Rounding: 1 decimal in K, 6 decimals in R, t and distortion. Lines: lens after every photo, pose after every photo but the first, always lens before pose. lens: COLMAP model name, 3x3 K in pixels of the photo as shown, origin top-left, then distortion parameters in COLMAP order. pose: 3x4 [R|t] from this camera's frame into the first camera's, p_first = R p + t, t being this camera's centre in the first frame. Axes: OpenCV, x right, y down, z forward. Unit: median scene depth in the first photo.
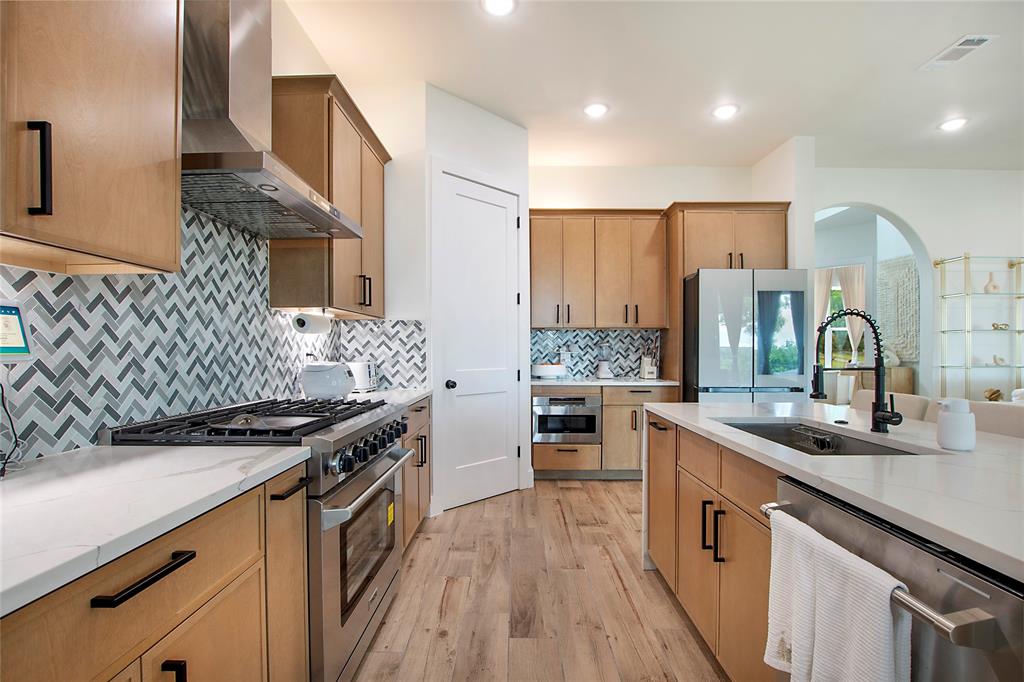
lens RADIAL K [[470.4, 0, 509.9], [0, 470.4, 349.4], [0, 0, 1]] dist [-0.025738, 0.001808]
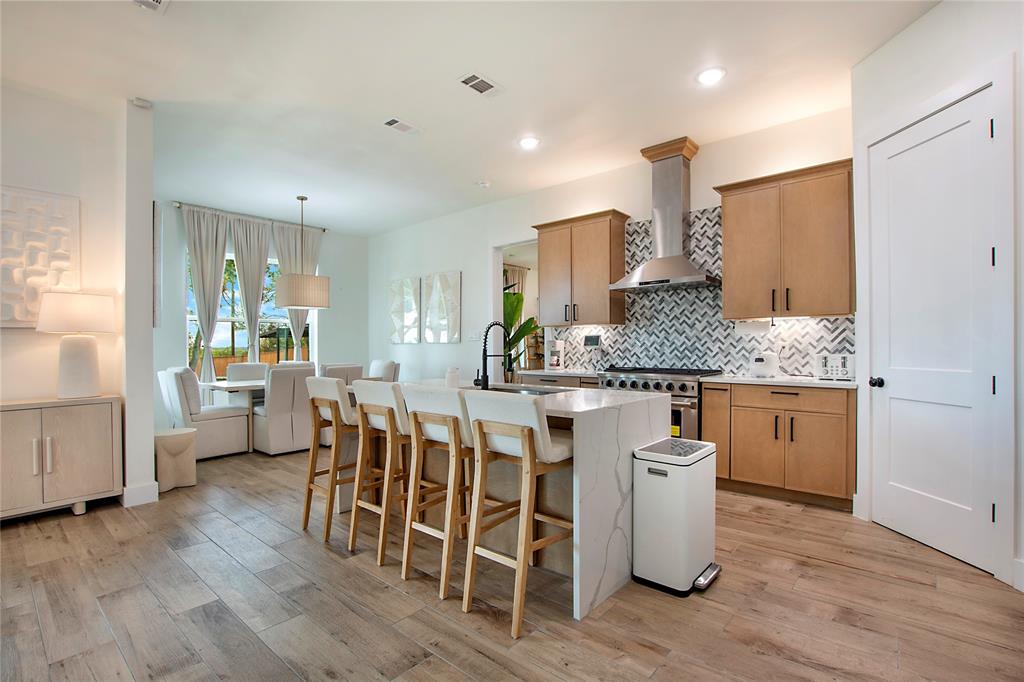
lens RADIAL K [[470.4, 0, 513.9], [0, 470.4, 347.4], [0, 0, 1]] dist [-0.025738, 0.001808]
pose [[-0.638034, 0.005974, -0.769985, 1.706025], [0.005593, 0.999979, 0.003124, 0.003646], [0.769988, -0.002313, -0.638054, 1.798488]]
